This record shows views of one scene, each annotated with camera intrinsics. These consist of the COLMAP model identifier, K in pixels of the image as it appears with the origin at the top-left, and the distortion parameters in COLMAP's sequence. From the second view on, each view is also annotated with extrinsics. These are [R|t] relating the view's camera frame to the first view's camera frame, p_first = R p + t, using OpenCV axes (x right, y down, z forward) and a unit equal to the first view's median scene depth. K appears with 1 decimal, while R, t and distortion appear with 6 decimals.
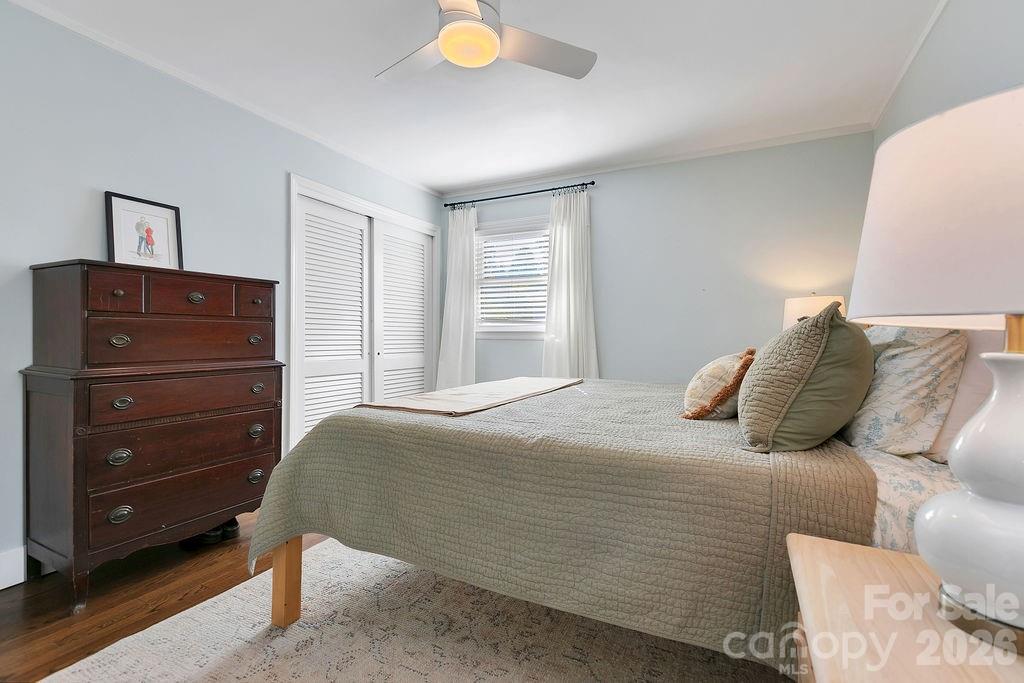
lens RADIAL K [[461.2, 0, 513.9], [0, 461.2, 343.9], [0, 0, 1]] dist [0.002426, -0.000039]
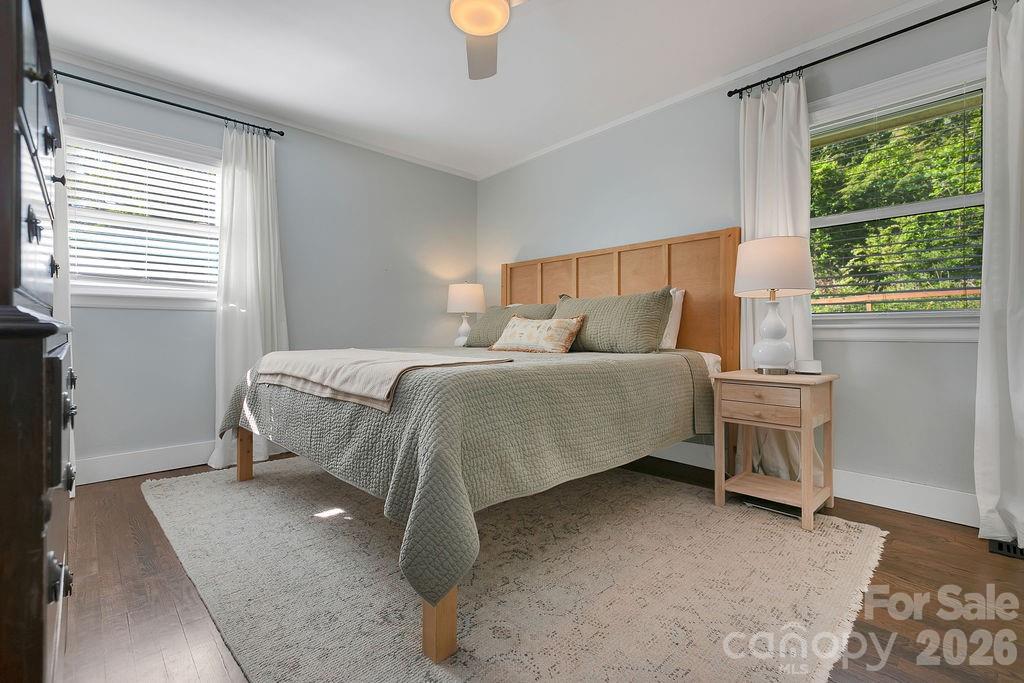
lens RADIAL K [[461.2, 0, 513.9], [0, 461.2, 343.9], [0, 0, 1]] dist [0.002426, -0.000039]
pose [[0.331949, -0.035394, 0.942633, -0.533037], [0.014868, 0.999368, 0.032289, 0.032383], [-0.943180, 0.003296, 0.332265, 0.291611]]
